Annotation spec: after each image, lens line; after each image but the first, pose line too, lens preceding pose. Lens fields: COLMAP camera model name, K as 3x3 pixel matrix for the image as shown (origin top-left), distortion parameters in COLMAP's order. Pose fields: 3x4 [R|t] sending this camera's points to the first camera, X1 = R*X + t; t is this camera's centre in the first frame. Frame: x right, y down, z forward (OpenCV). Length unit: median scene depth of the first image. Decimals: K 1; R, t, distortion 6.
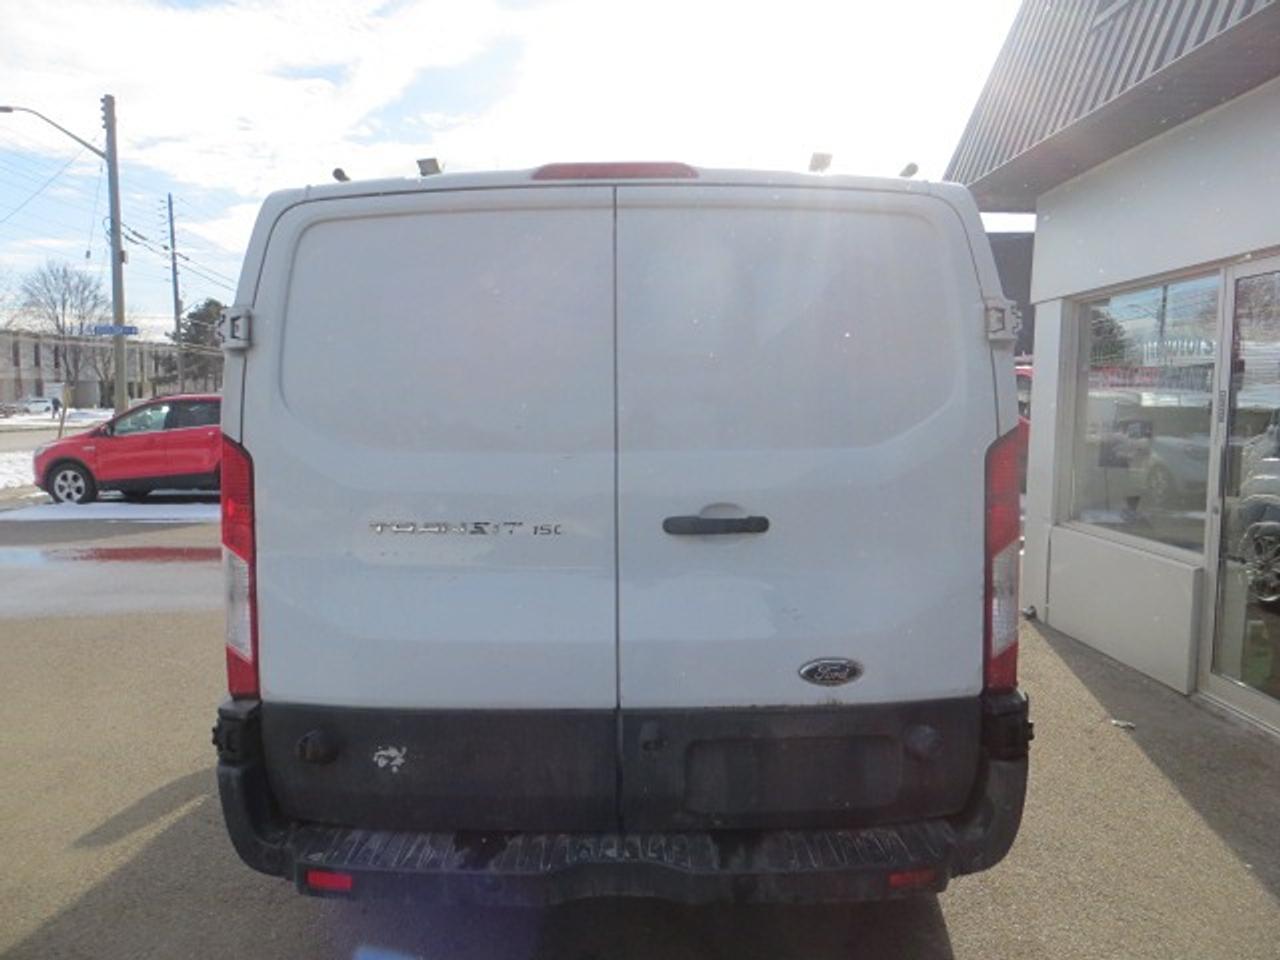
lens RADIAL K [[954.7, 0, 646.2], [0, 954.7, 482.2], [0, 0, 1]] dist [-0.009298, -0.003616]
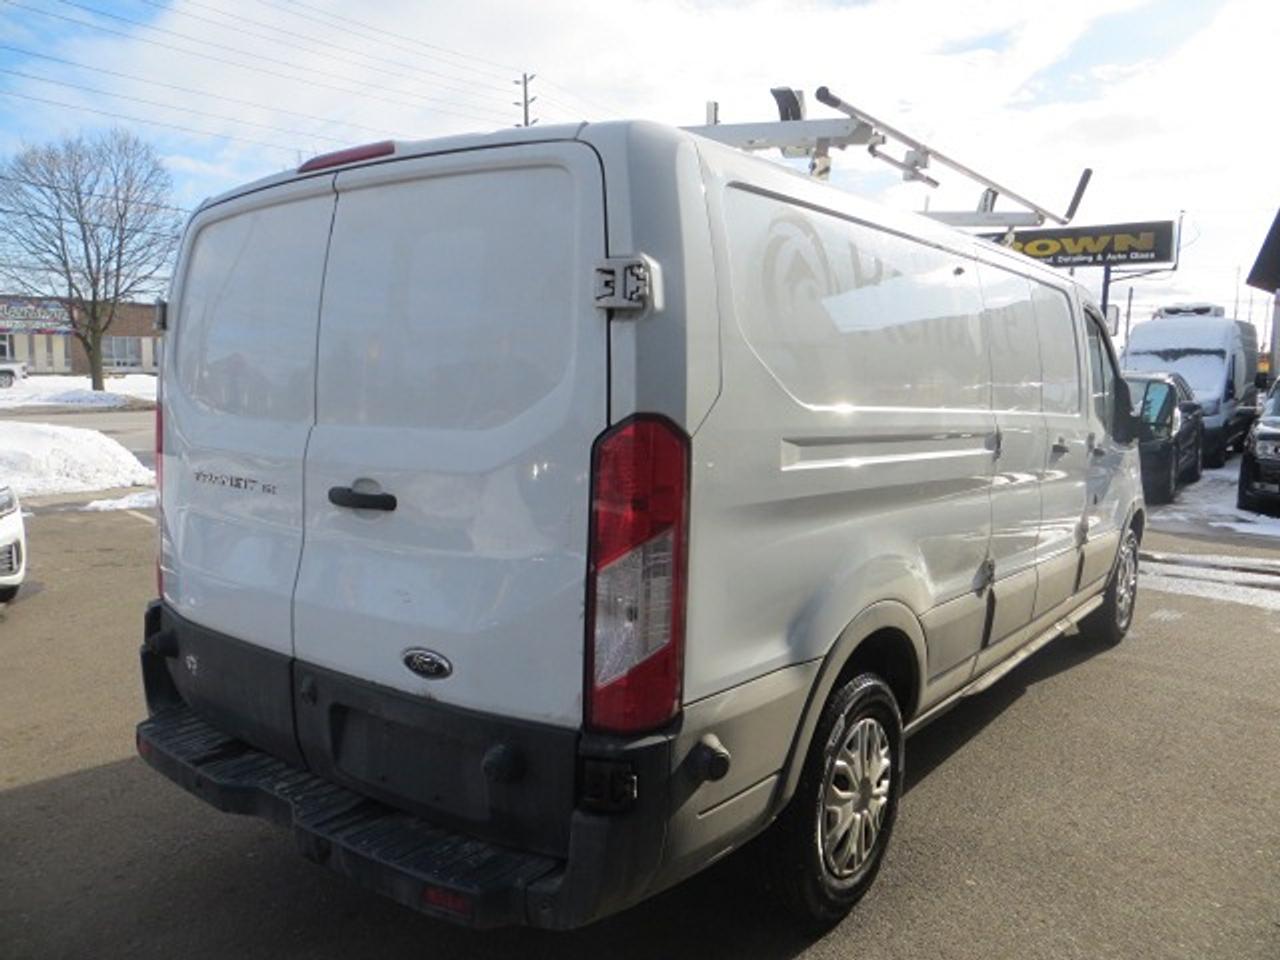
lens RADIAL K [[954.7, 0, 638.4], [0, 954.7, 482.1], [0, 0, 1]] dist [-0.009298, -0.003616]
pose [[0.797952, 0.082376, -0.597065, 0.908461], [-0.067296, 0.996599, 0.047561, -0.040892], [0.598952, 0.002229, 0.800781, 0.360301]]
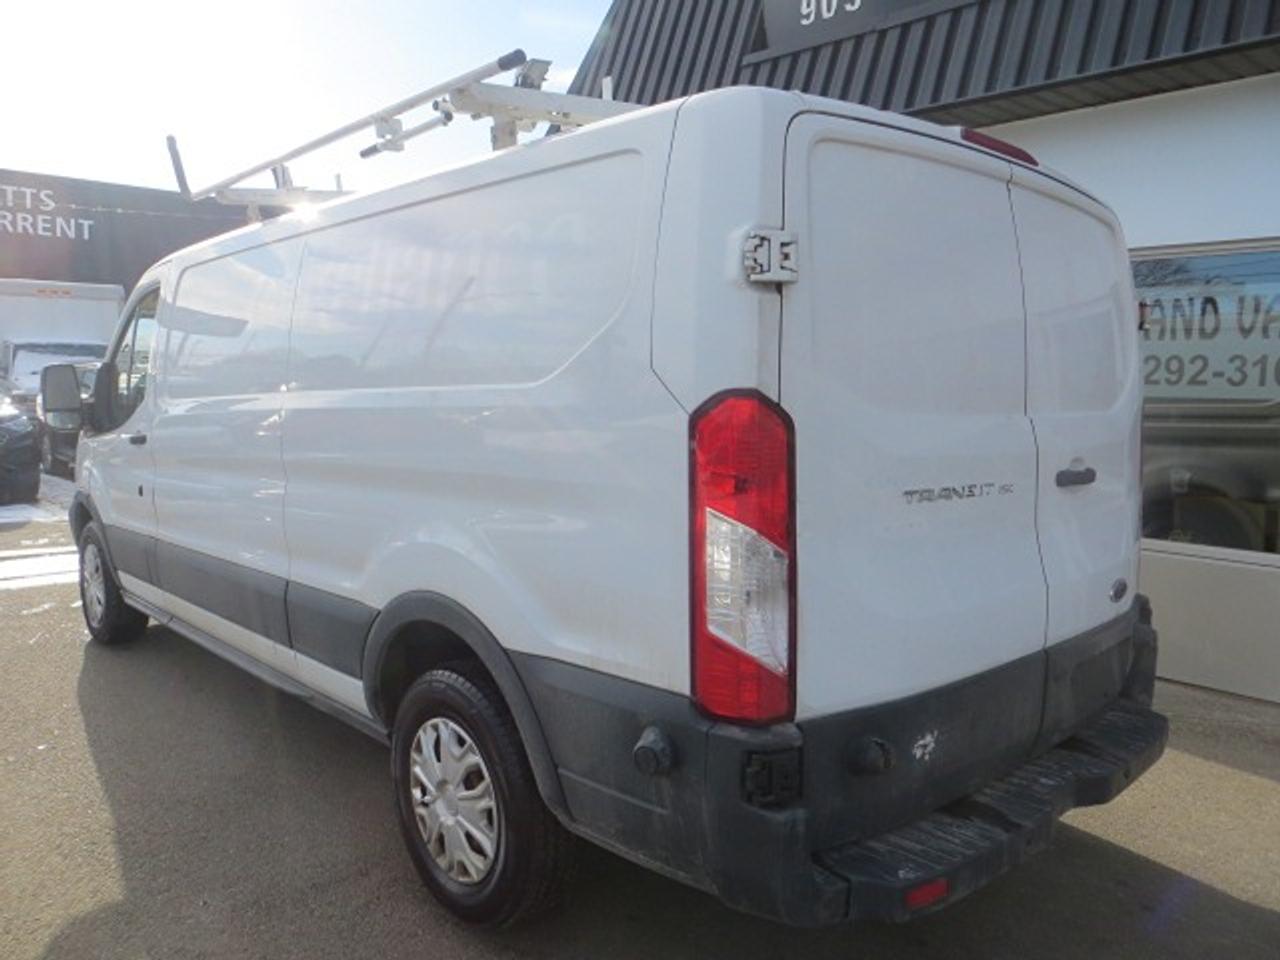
lens RADIAL K [[965.6, 0, 643.5], [0, 965.6, 482.8], [0, 0, 1]] dist [0.007662, 0.000737]
pose [[0.719119, -0.051122, 0.693004, -1.101388], [0.037443, 0.998692, 0.034818, -0.007609], [-0.693877, 0.000910, 0.720093, 0.516629]]
